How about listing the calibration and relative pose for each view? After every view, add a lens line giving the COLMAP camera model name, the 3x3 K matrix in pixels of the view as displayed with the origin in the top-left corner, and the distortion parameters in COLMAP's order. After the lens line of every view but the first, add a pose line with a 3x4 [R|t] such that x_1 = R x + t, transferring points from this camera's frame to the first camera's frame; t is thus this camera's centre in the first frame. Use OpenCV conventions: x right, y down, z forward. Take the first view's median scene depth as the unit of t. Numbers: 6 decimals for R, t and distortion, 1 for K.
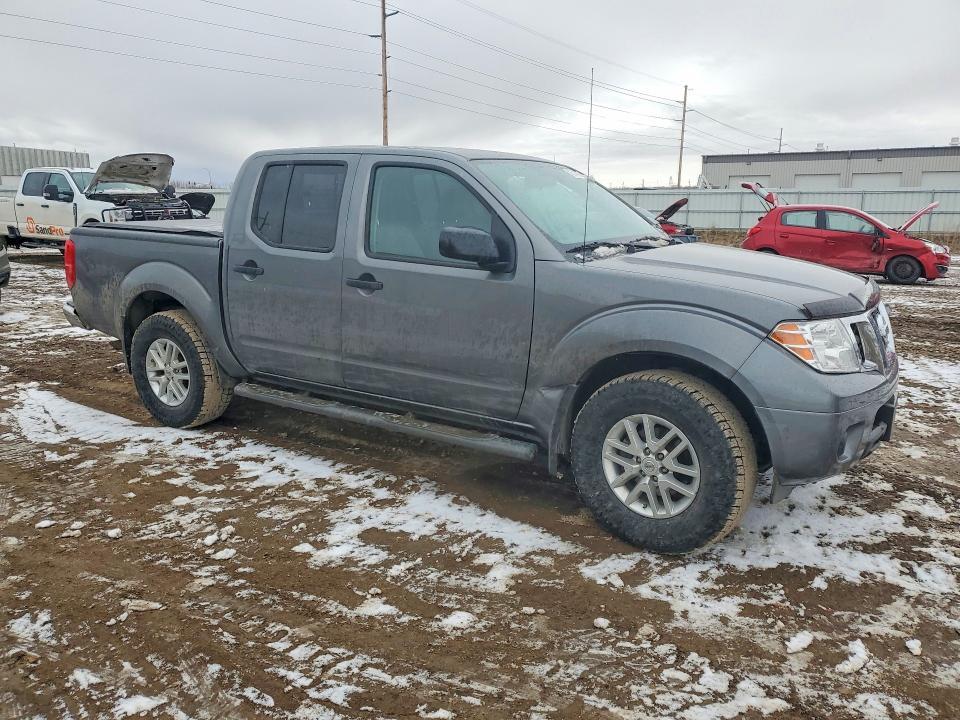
lens RADIAL K [[717.9, 0, 480.0], [0, 717.9, 360.0], [0, 0, 1]] dist [0.020820, 0.001744]
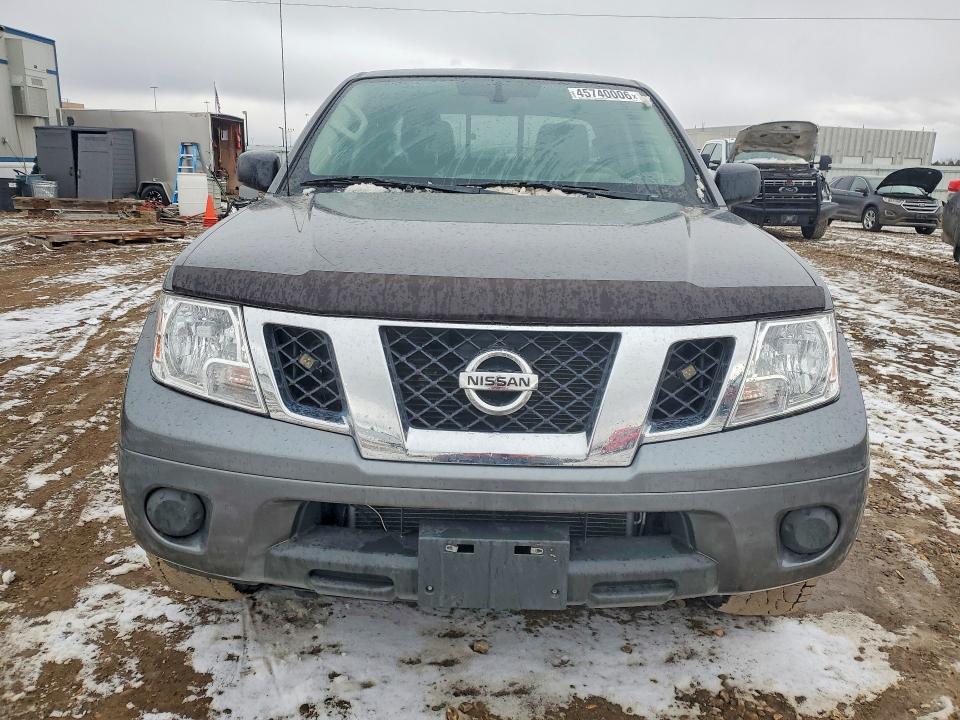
lens RADIAL K [[717.9, 0, 480.0], [0, 717.9, 360.0], [0, 0, 1]] dist [0.020820, 0.001744]
pose [[0.544416, 0.230386, -0.806557, 1.023035], [-0.207941, 0.968597, 0.136314, -0.128754], [0.812633, 0.093505, 0.575226, 0.817815]]
